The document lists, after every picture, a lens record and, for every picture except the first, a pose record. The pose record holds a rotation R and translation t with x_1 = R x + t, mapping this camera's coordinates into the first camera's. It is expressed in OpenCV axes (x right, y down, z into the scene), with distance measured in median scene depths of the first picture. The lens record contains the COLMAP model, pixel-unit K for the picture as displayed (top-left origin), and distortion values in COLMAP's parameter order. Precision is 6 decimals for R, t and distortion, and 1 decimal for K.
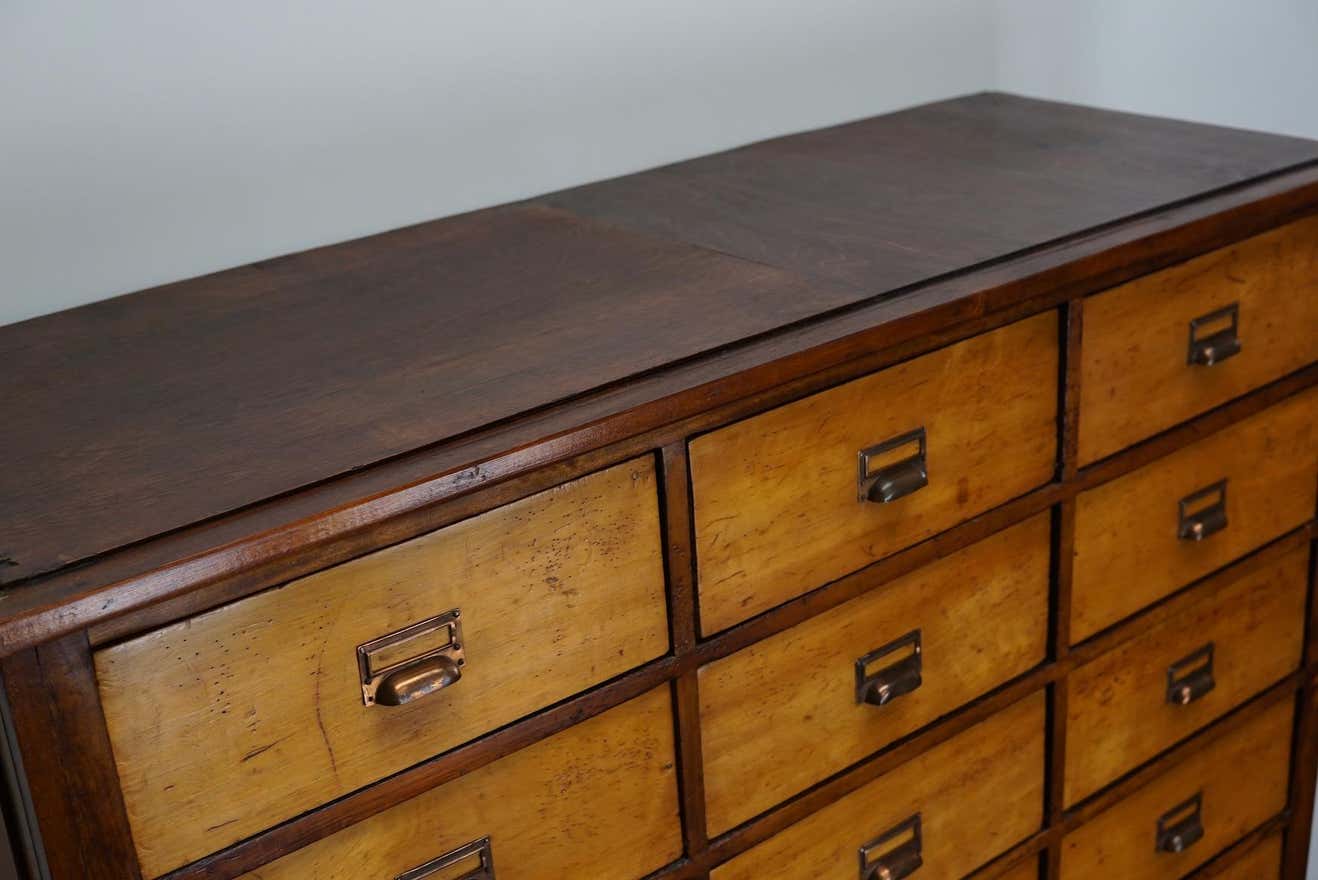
lens RADIAL K [[1706.1, 0, 659.0], [0, 1706.1, 440.0], [0, 0, 1]] dist [-0.154810, 0.348795]
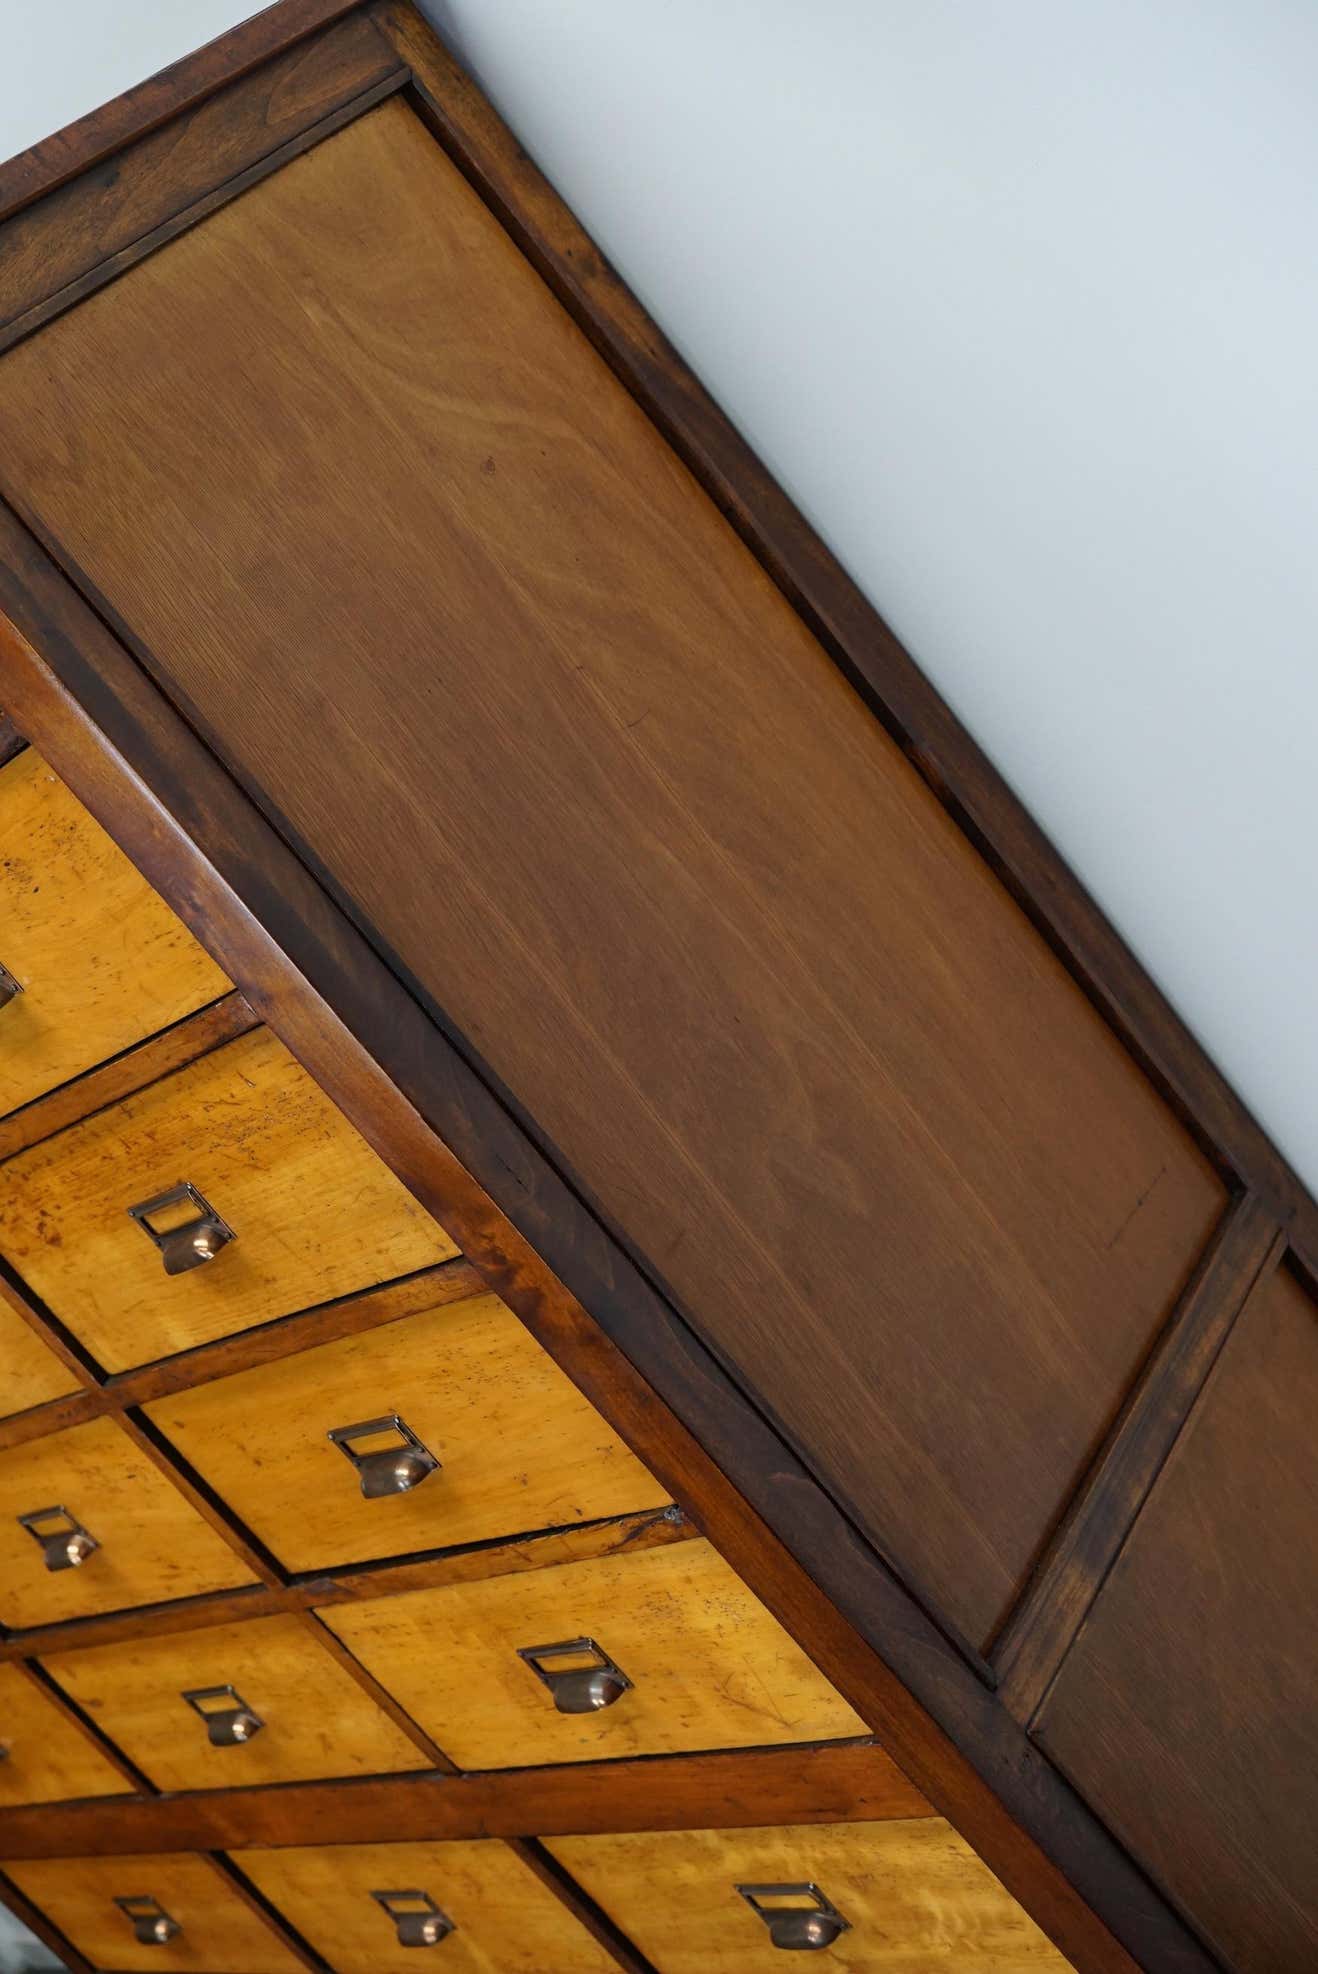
lens RADIAL K [[2555.2, 0, 659.0], [0, 2555.2, 987.0], [0, 0, 1]] dist [-0.154810, 0.348795]
pose [[0.230654, 0.193033, -0.953696, 1.306651], [0.266451, 0.930131, 0.252706, -0.121630], [0.935843, -0.312401, 0.163105, 1.184014]]
